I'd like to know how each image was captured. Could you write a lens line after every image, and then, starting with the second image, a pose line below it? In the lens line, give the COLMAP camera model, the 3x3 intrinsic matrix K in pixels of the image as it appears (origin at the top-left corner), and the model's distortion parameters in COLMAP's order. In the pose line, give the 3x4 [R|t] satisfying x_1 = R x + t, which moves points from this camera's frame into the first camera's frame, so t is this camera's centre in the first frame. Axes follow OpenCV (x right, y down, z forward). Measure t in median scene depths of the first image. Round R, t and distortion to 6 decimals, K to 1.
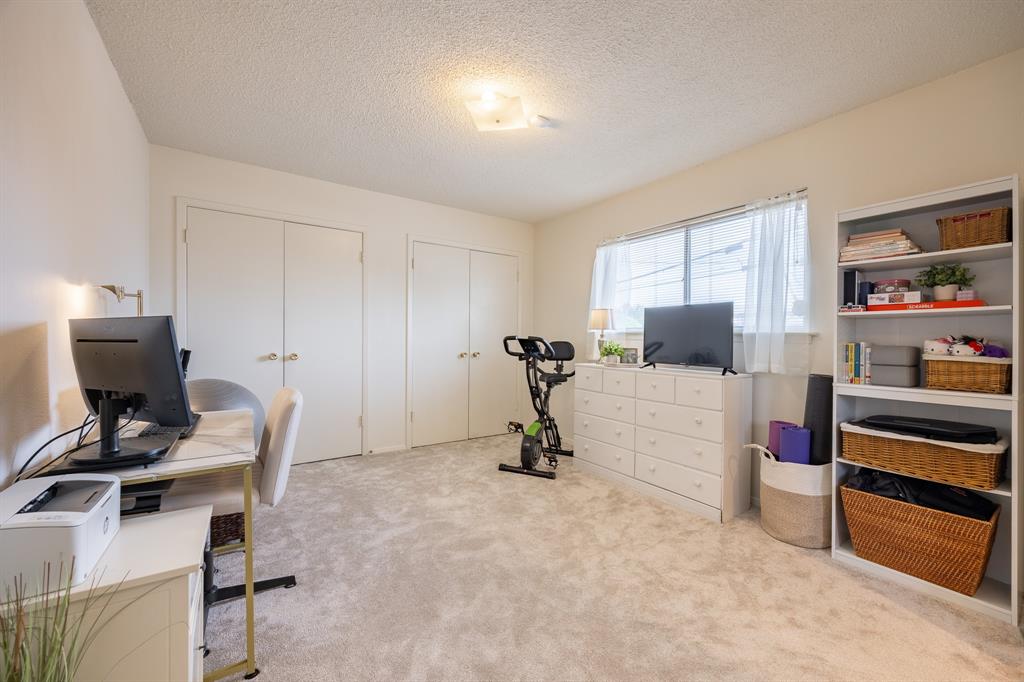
lens RADIAL K [[394.9, 0, 511.8], [0, 394.9, 338.9], [0, 0, 1]] dist [-0.001438, -0.000187]
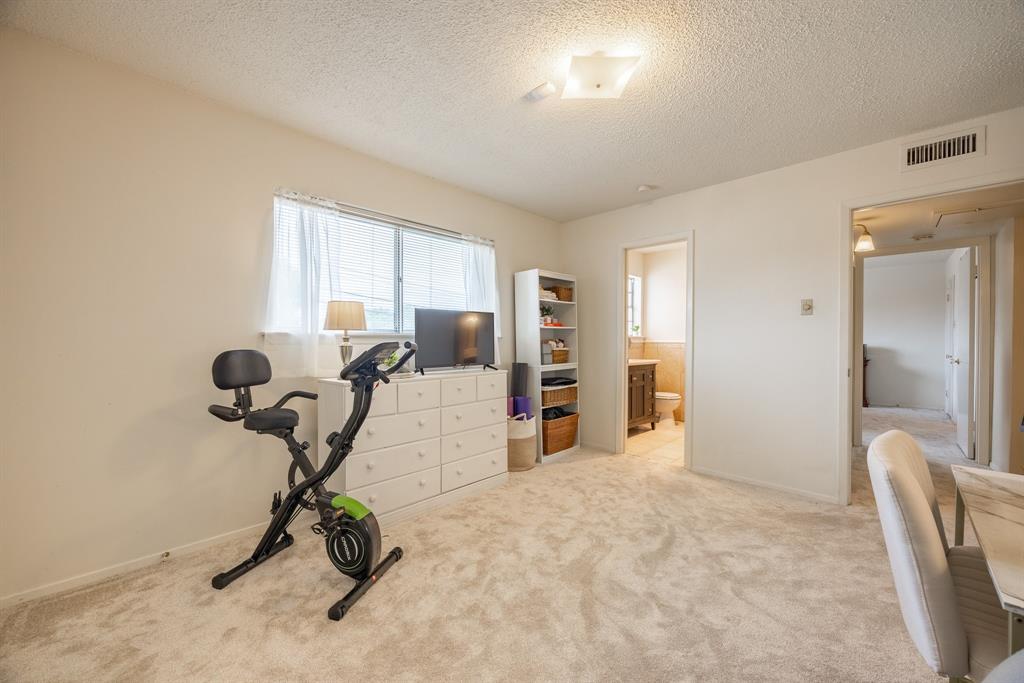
lens RADIAL K [[394.9, 0, 510.8], [0, 394.9, 344.3], [0, 0, 1]] dist [-0.001438, -0.000187]
pose [[-0.207145, -0.011615, 0.978241, -0.685826], [0.009551, 0.999858, 0.013894, -0.006914], [-0.978264, 0.012221, -0.207004, 1.147431]]
